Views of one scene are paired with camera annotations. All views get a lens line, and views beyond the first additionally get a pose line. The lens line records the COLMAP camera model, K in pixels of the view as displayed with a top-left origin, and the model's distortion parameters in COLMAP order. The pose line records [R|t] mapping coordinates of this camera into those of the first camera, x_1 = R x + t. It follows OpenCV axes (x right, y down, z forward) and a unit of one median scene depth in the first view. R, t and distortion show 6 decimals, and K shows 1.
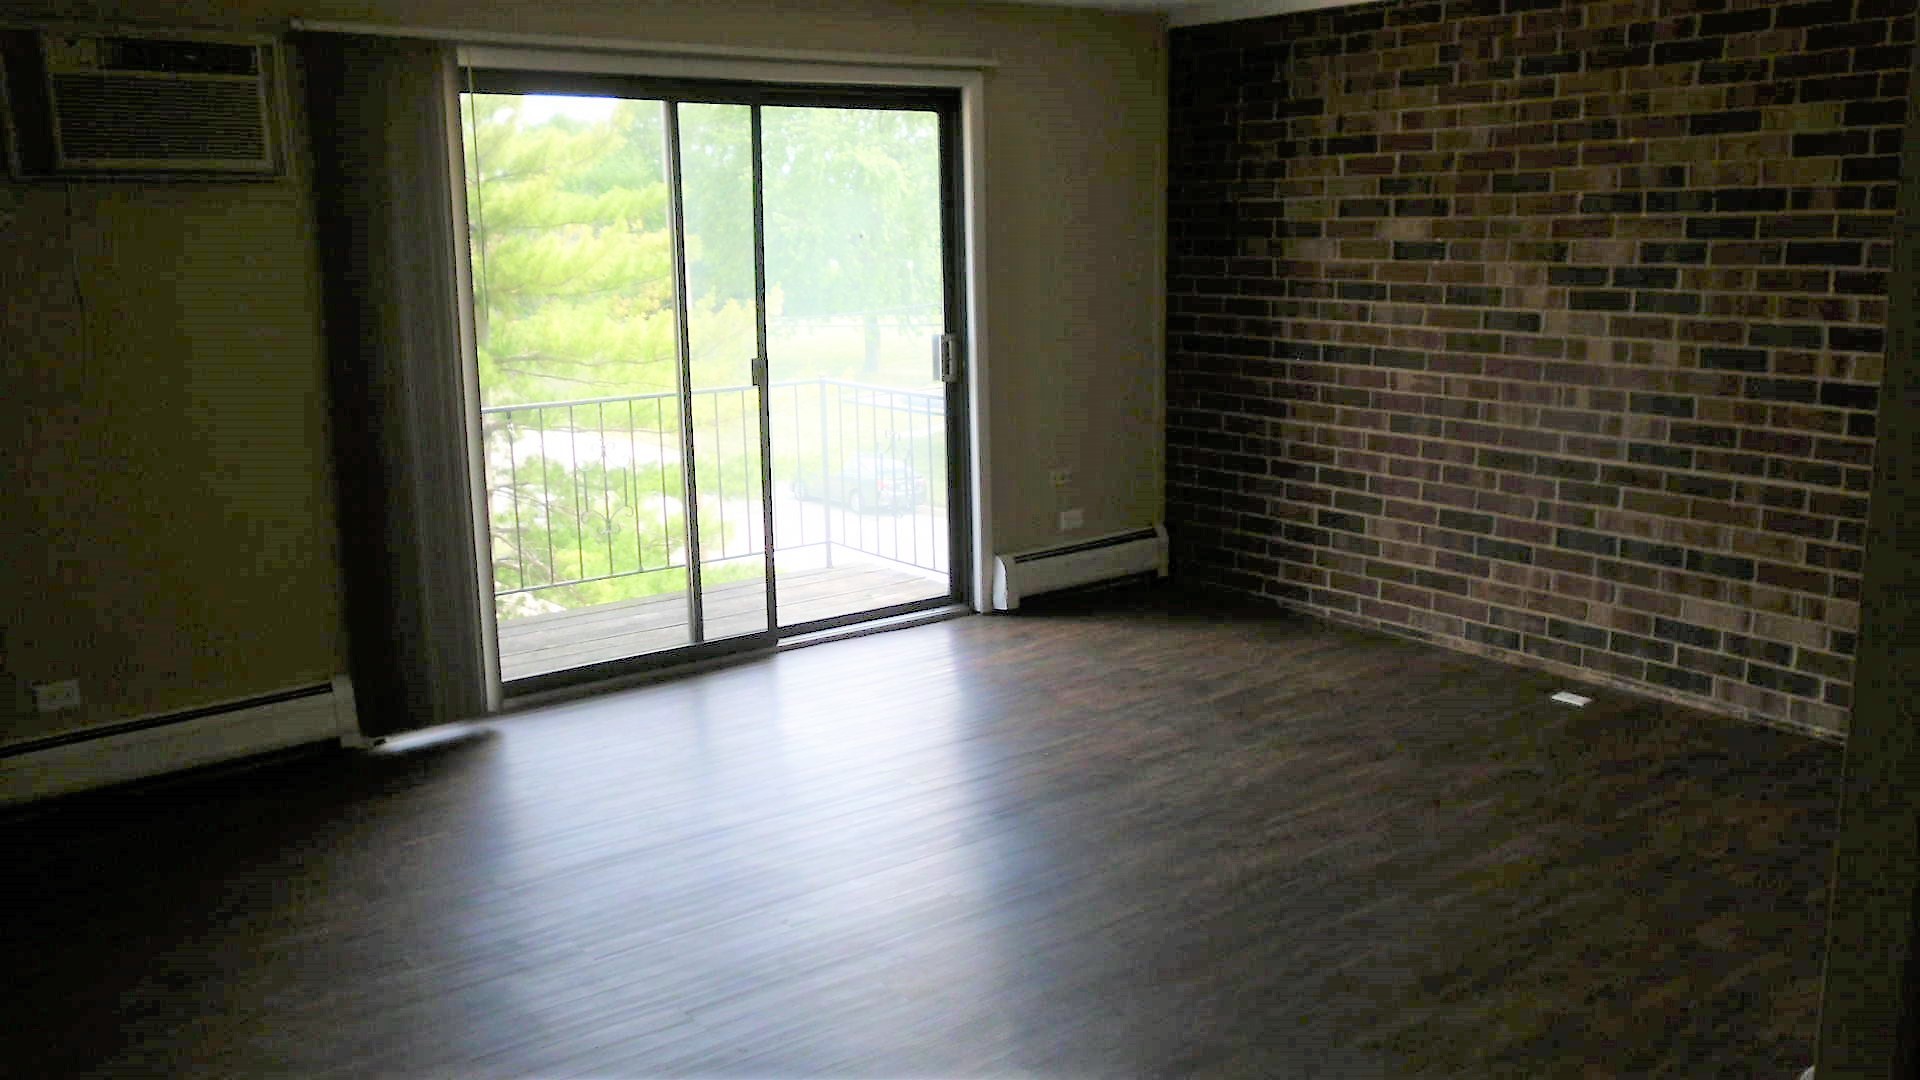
lens RADIAL K [[1553.5, 0, 960.0], [0, 1553.5, 540.0], [0, 0, 1]] dist [-0.005978, 0.006545]
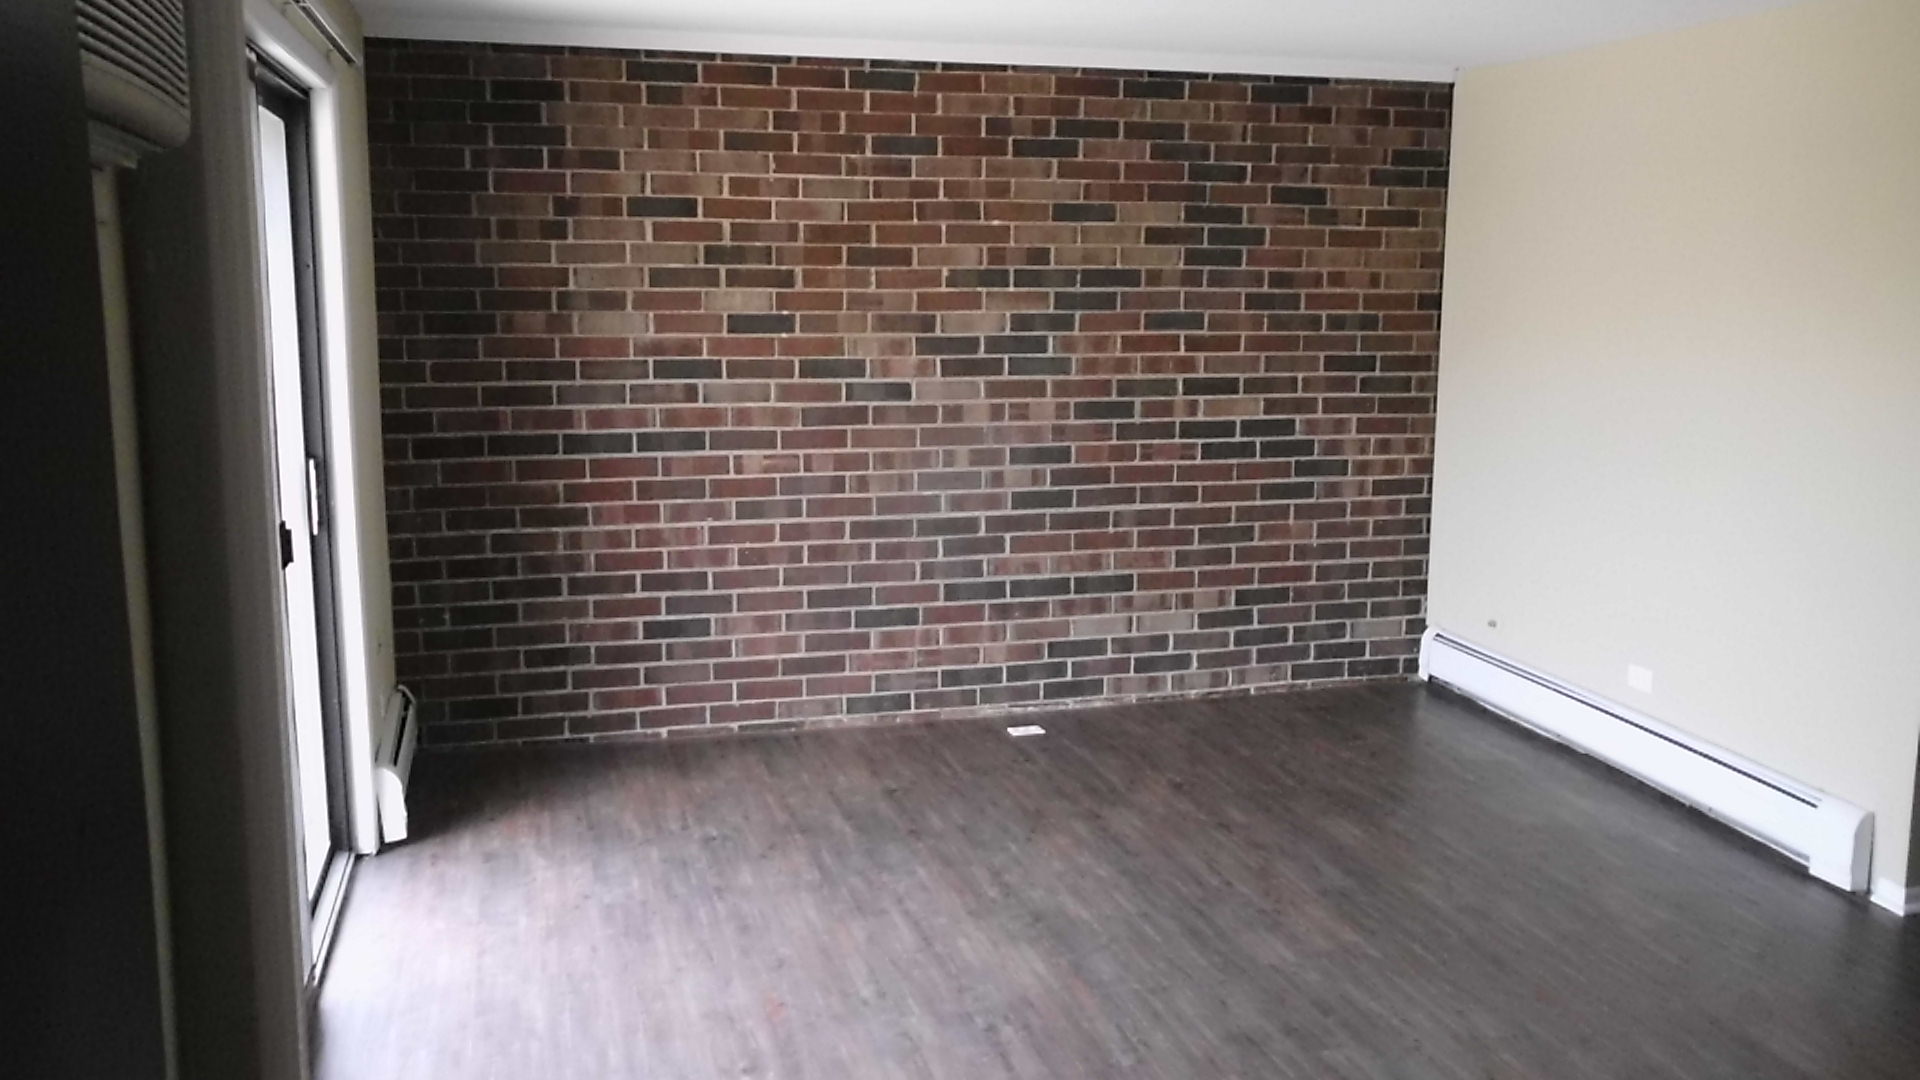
lens RADIAL K [[1553.5, 0, 960.0], [0, 1553.5, 540.0], [0, 0, 1]] dist [-0.005978, 0.006545]
pose [[0.354716, -0.120721, 0.927148, -0.595099], [0.186136, 0.980898, 0.056506, -0.095645], [-0.916259, 0.152532, 0.370411, 0.605315]]
